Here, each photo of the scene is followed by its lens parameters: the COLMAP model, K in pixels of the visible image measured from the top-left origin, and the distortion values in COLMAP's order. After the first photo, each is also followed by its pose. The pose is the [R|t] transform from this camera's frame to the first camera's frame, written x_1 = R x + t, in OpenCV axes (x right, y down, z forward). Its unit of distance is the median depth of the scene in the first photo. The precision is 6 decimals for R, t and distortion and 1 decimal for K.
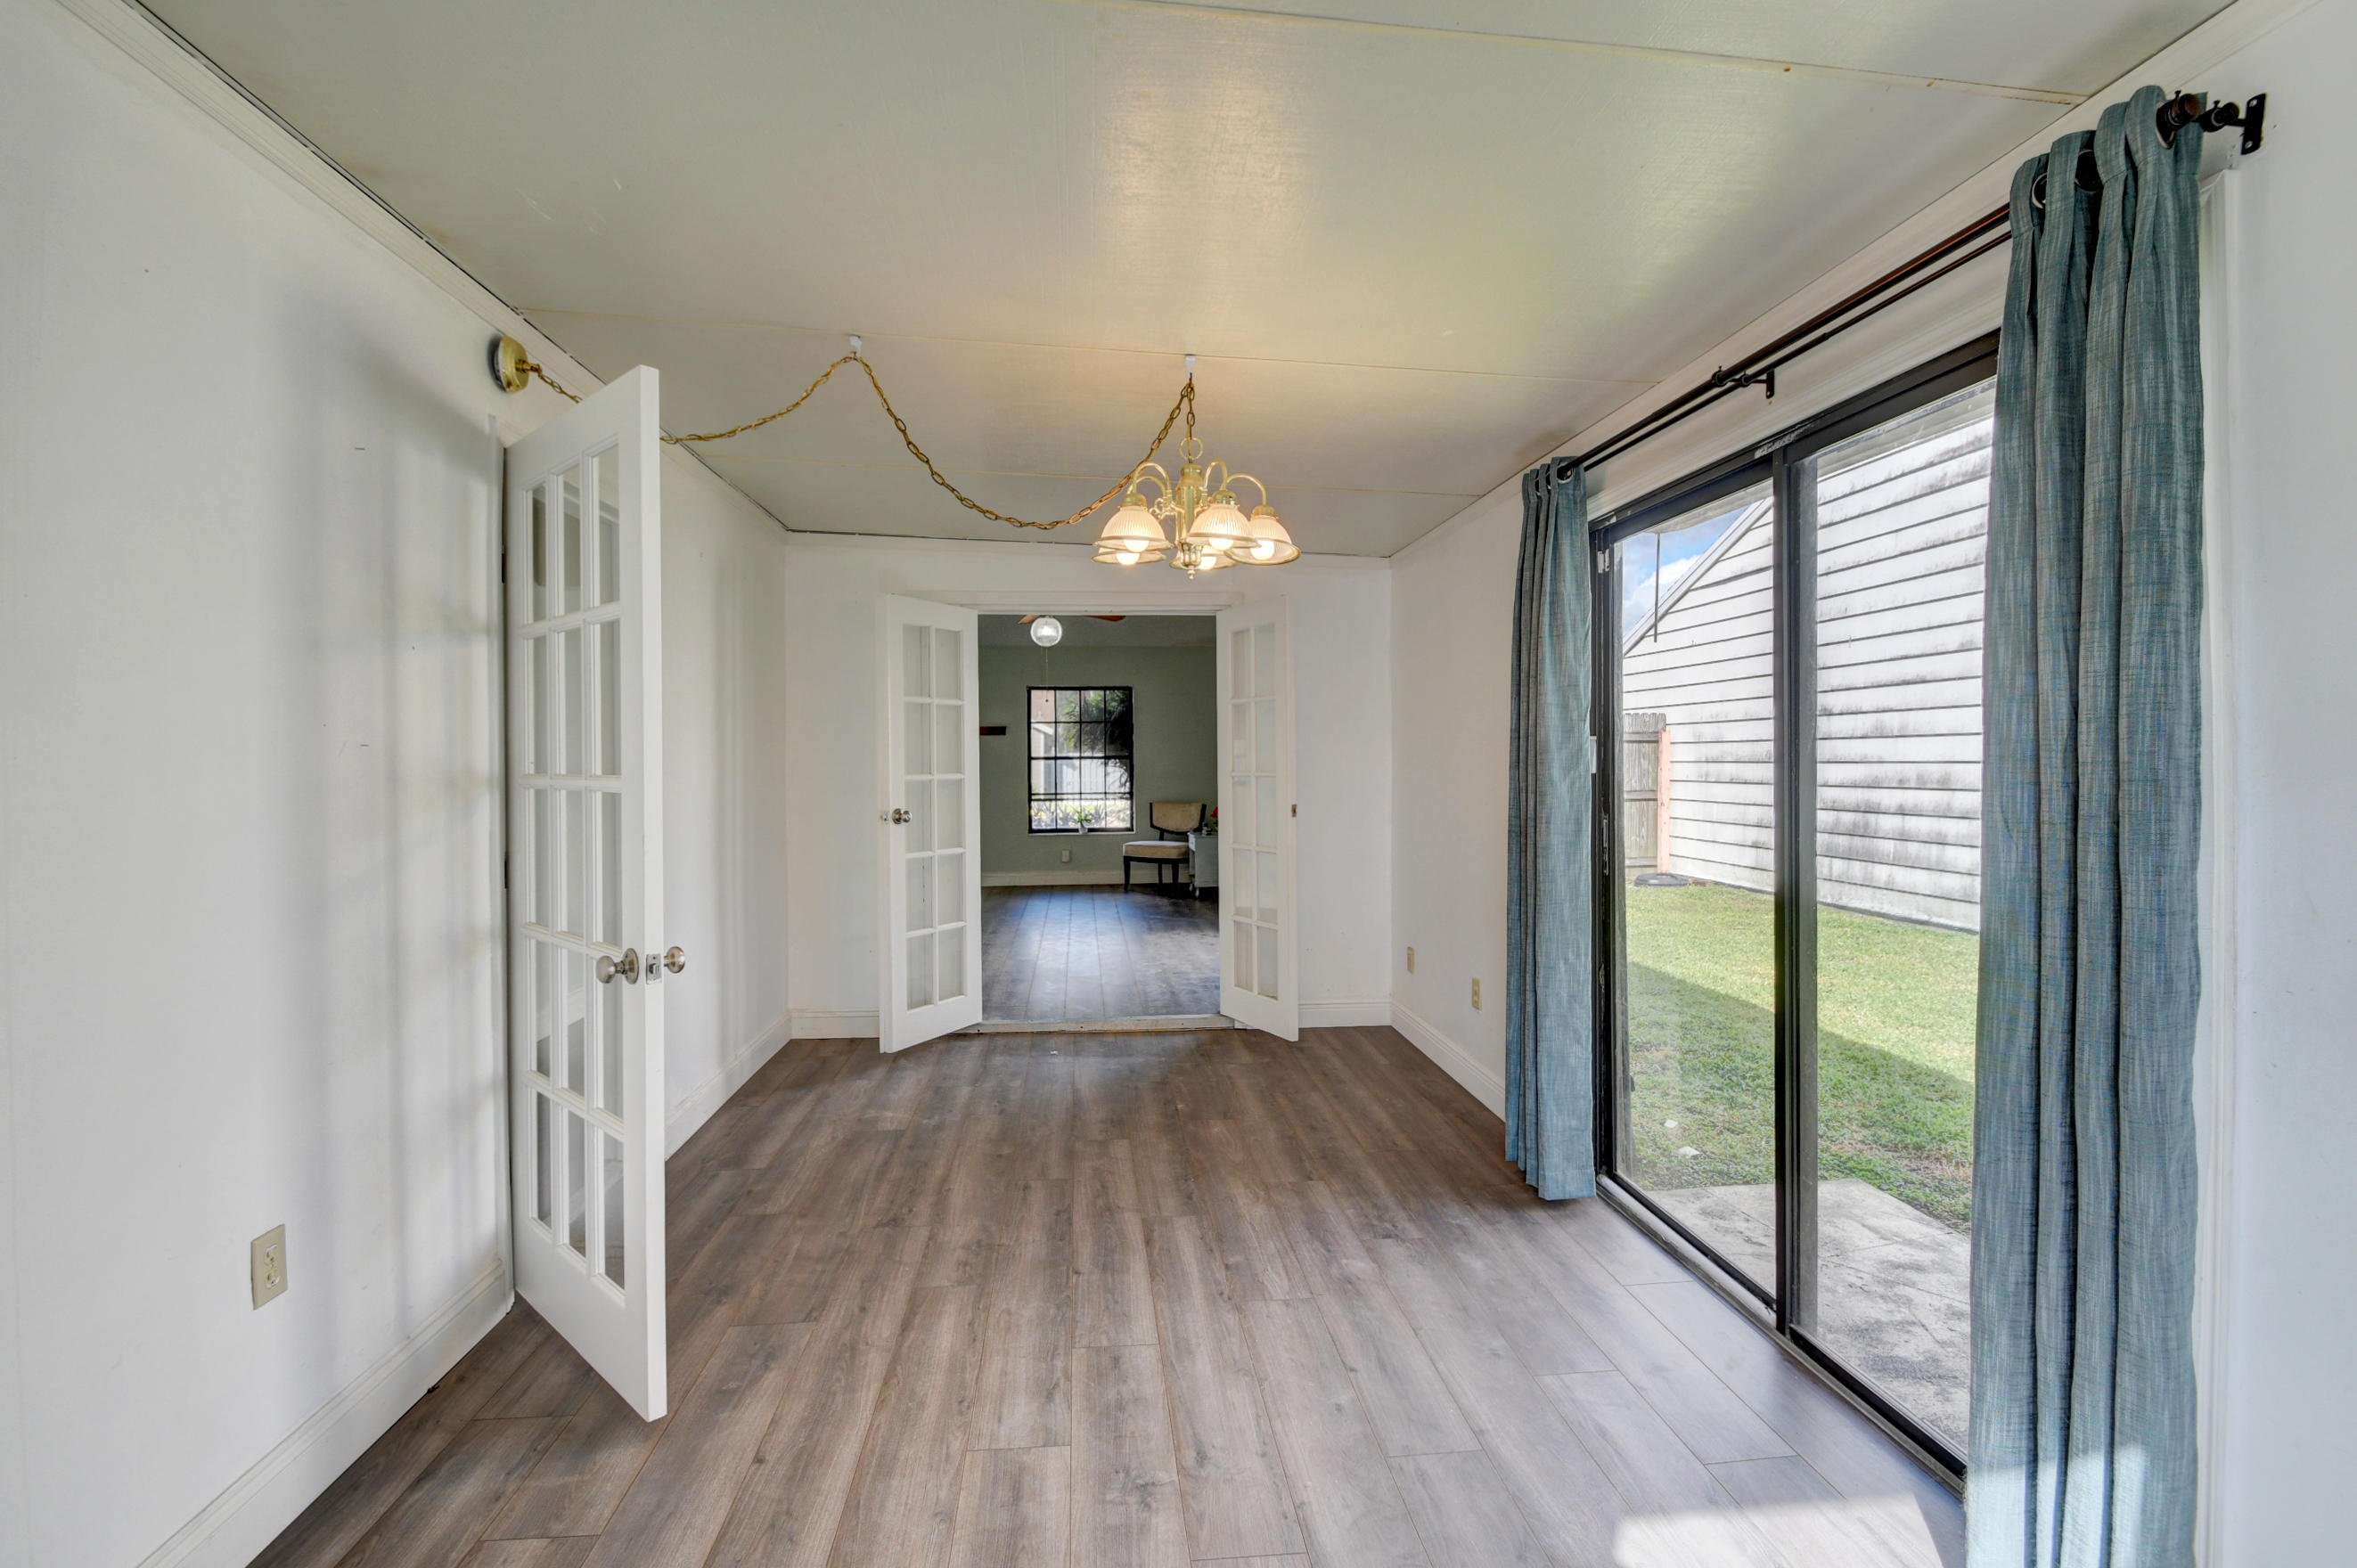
lens RADIAL K [[1051.0, 0, 1190.9], [0, 1051.0, 771.3], [0, 0, 1]] dist [0.001753, -0.013145]
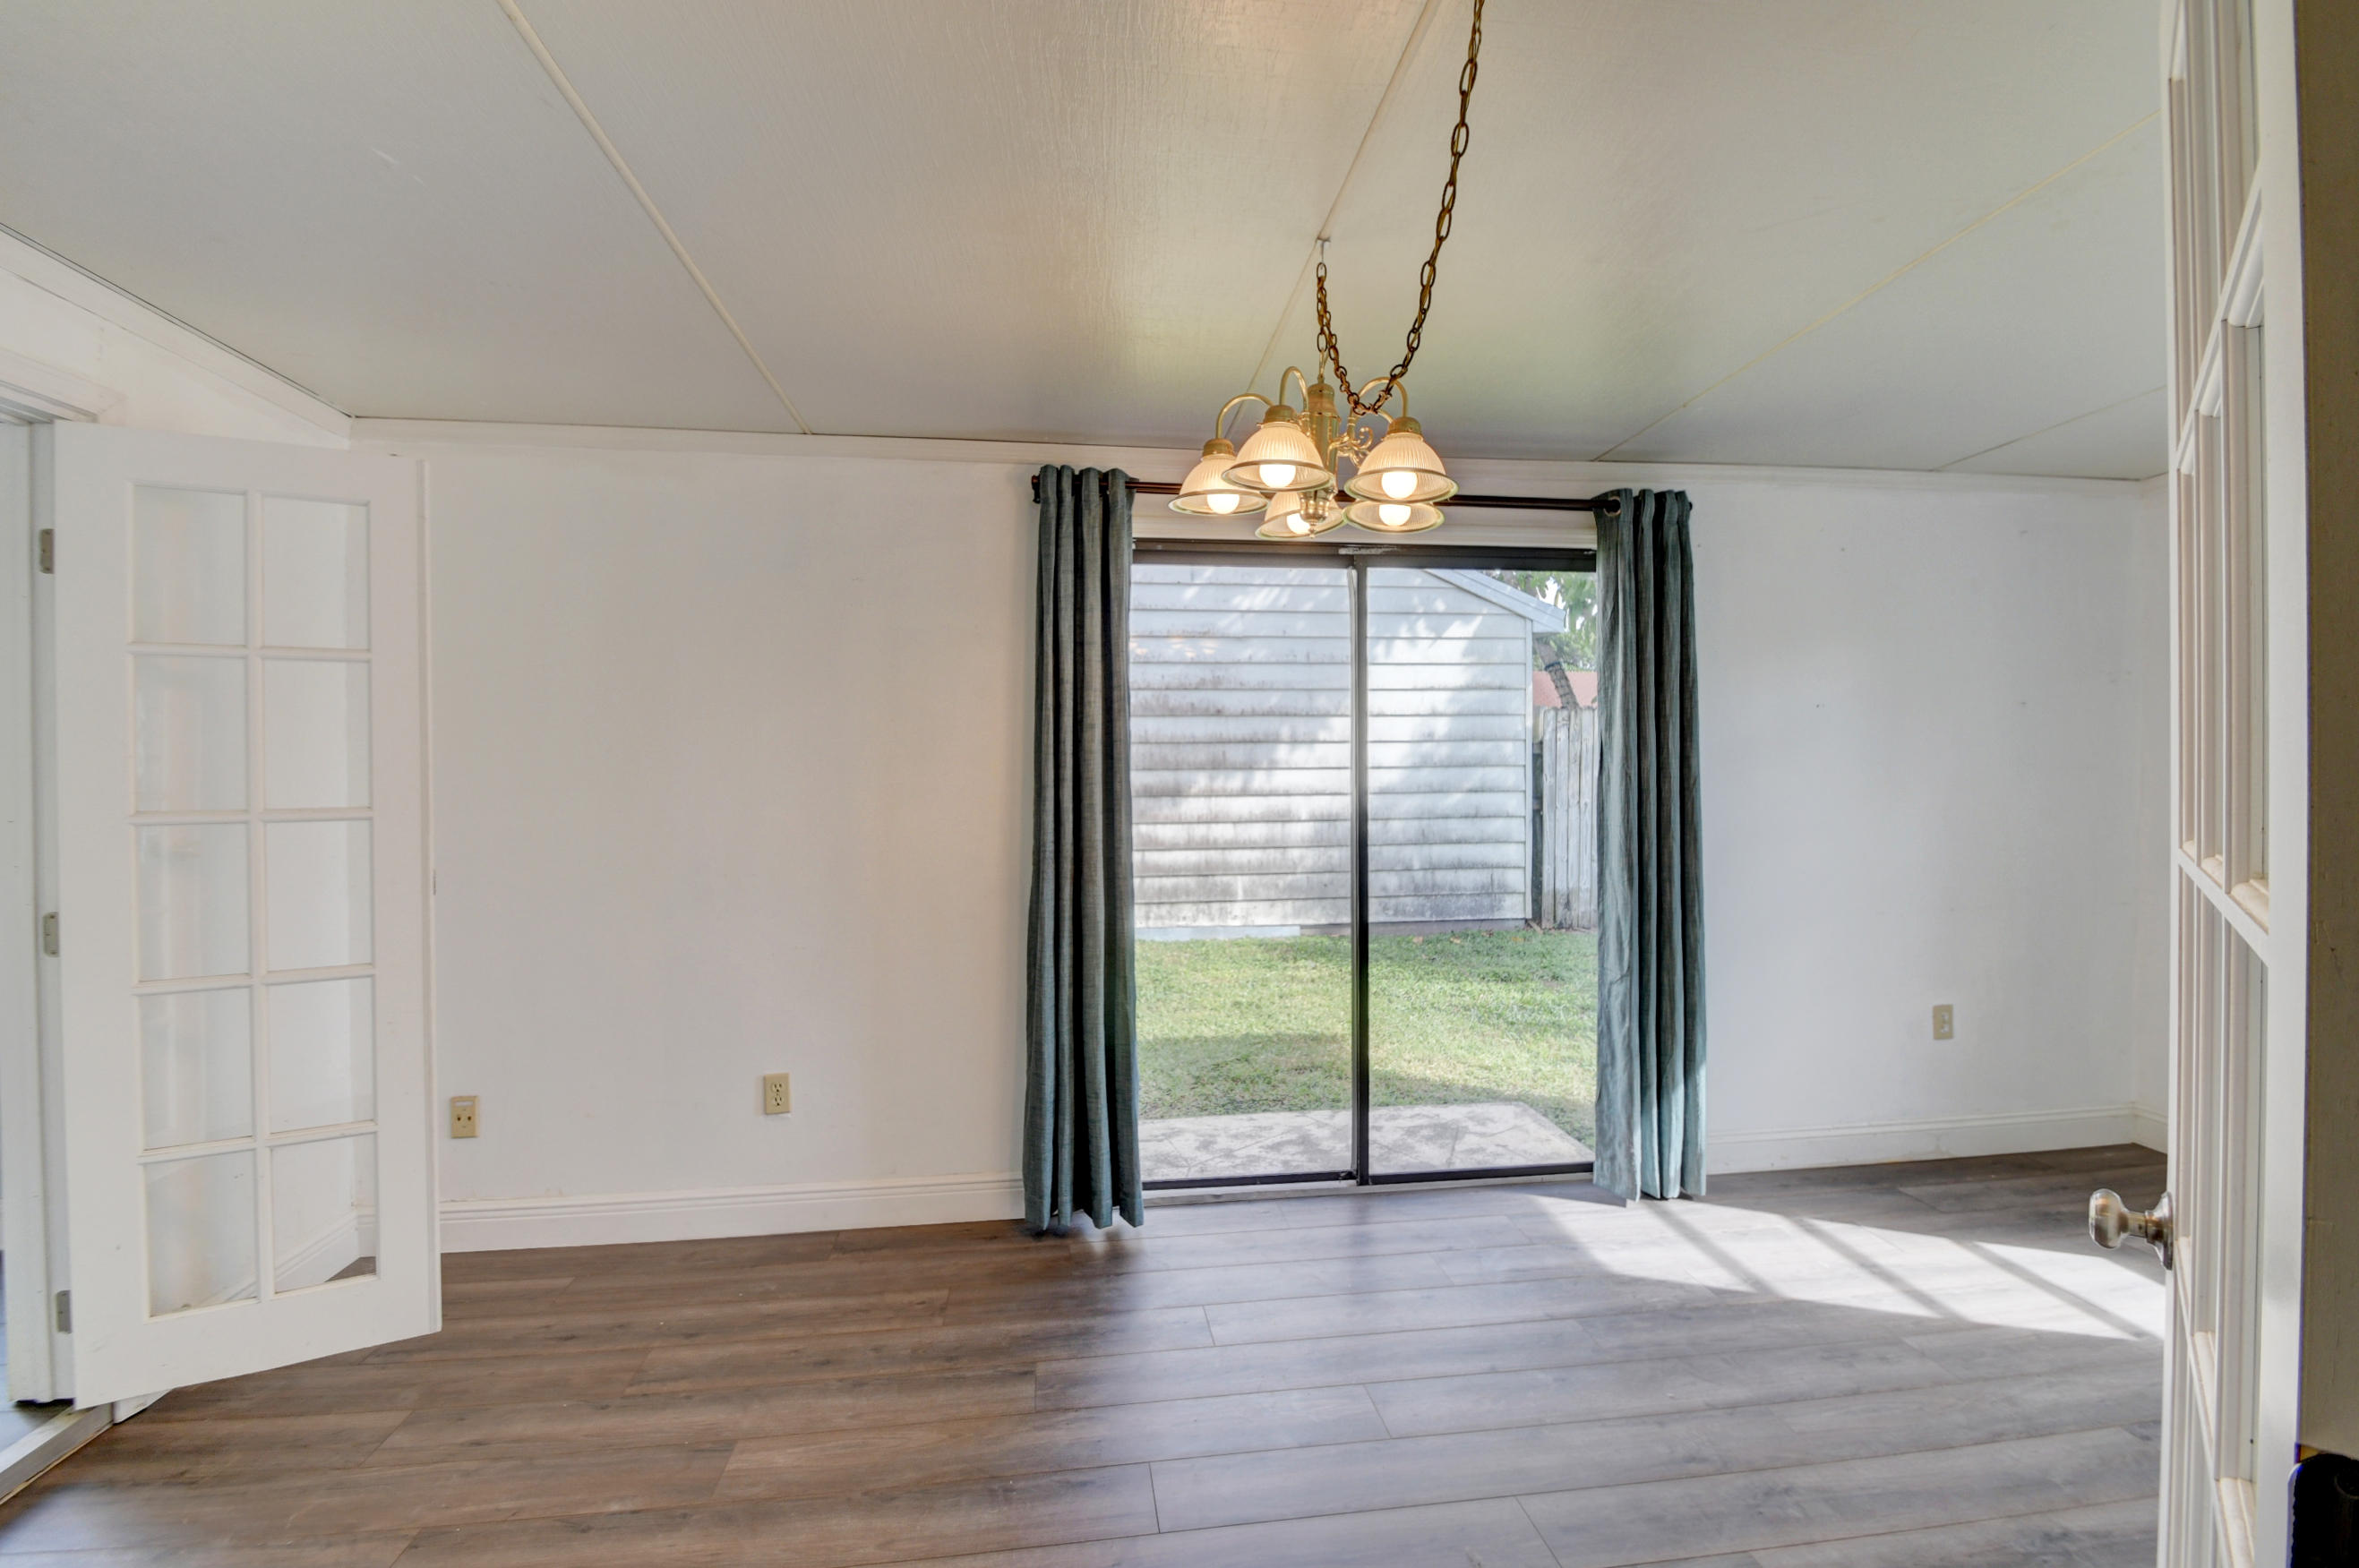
lens RADIAL K [[1052.0, 0, 1191.9], [0, 1052.0, 771.3], [0, 0, 1]] dist [0.001753, -0.013145]
pose [[-0.028398, -0.000714, 0.999596, -0.549280], [0.018324, 0.999831, 0.001234, -0.013657], [-0.999429, 0.018352, -0.028380, 0.833128]]
